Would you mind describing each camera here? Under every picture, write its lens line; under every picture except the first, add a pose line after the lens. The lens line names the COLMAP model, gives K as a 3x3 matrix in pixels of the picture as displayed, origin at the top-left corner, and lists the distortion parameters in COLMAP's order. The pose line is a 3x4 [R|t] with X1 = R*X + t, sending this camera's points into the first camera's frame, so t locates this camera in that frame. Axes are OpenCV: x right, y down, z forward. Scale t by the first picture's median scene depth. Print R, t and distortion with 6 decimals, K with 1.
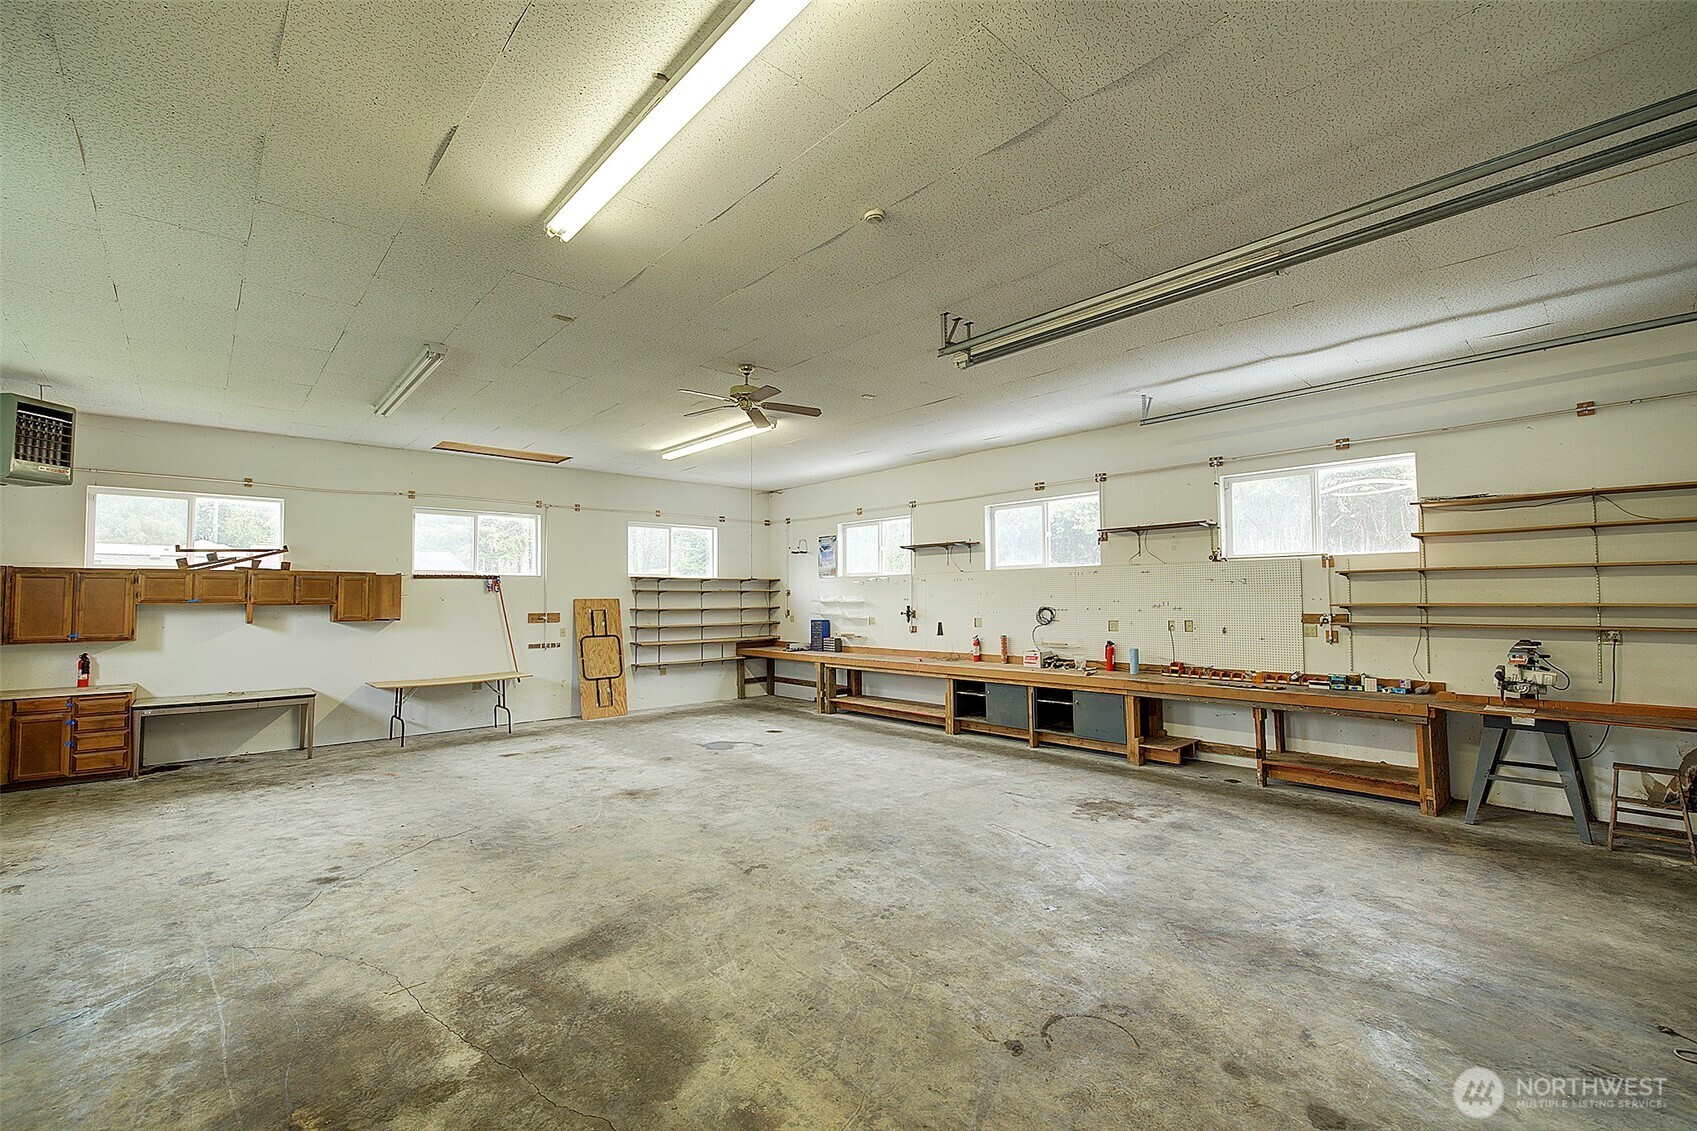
lens RADIAL K [[733.9, 0, 844.0], [0, 733.9, 568.6], [0, 0, 1]] dist [-0.011260, 0.000420]
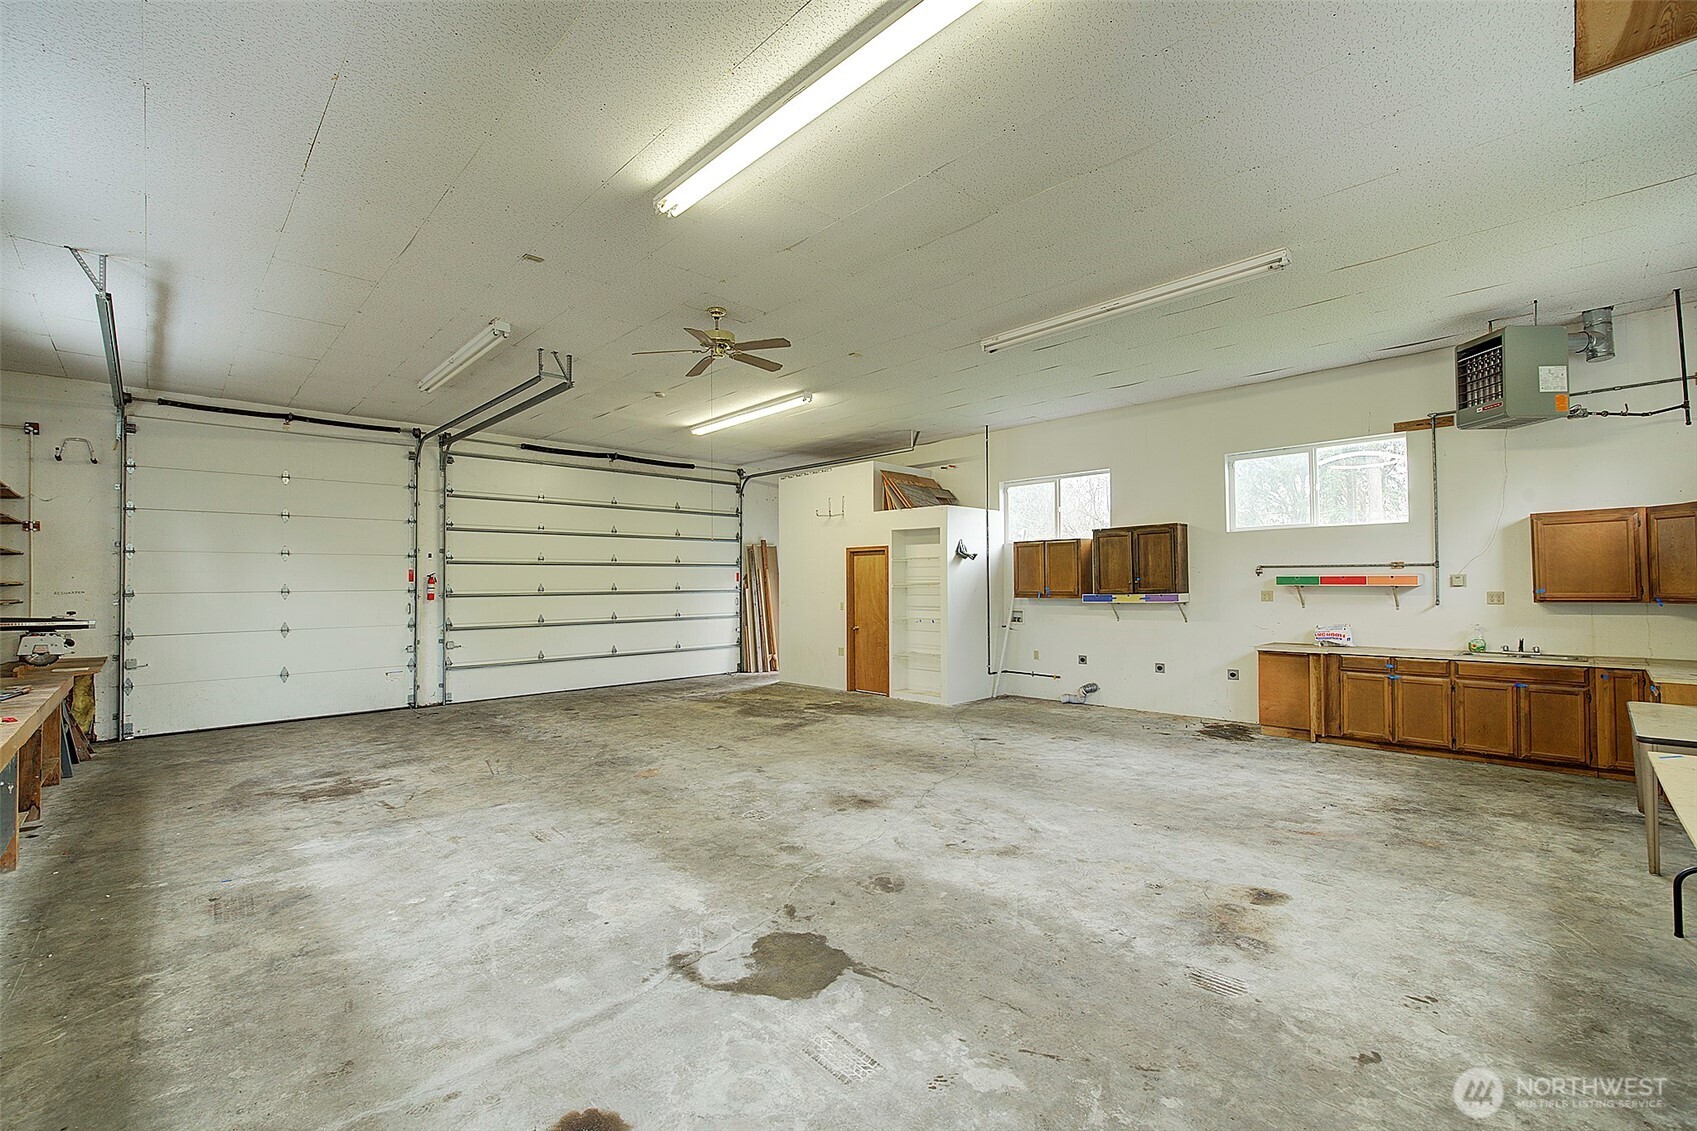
lens RADIAL K [[733.9, 0, 854.3], [0, 733.9, 572.1], [0, 0, 1]] dist [-0.011260, 0.000420]
pose [[-0.998808, 0.018272, -0.045254, -0.265622], [0.021092, 0.997814, -0.062634, 0.116165], [0.044011, -0.063514, -0.997010, 1.951275]]
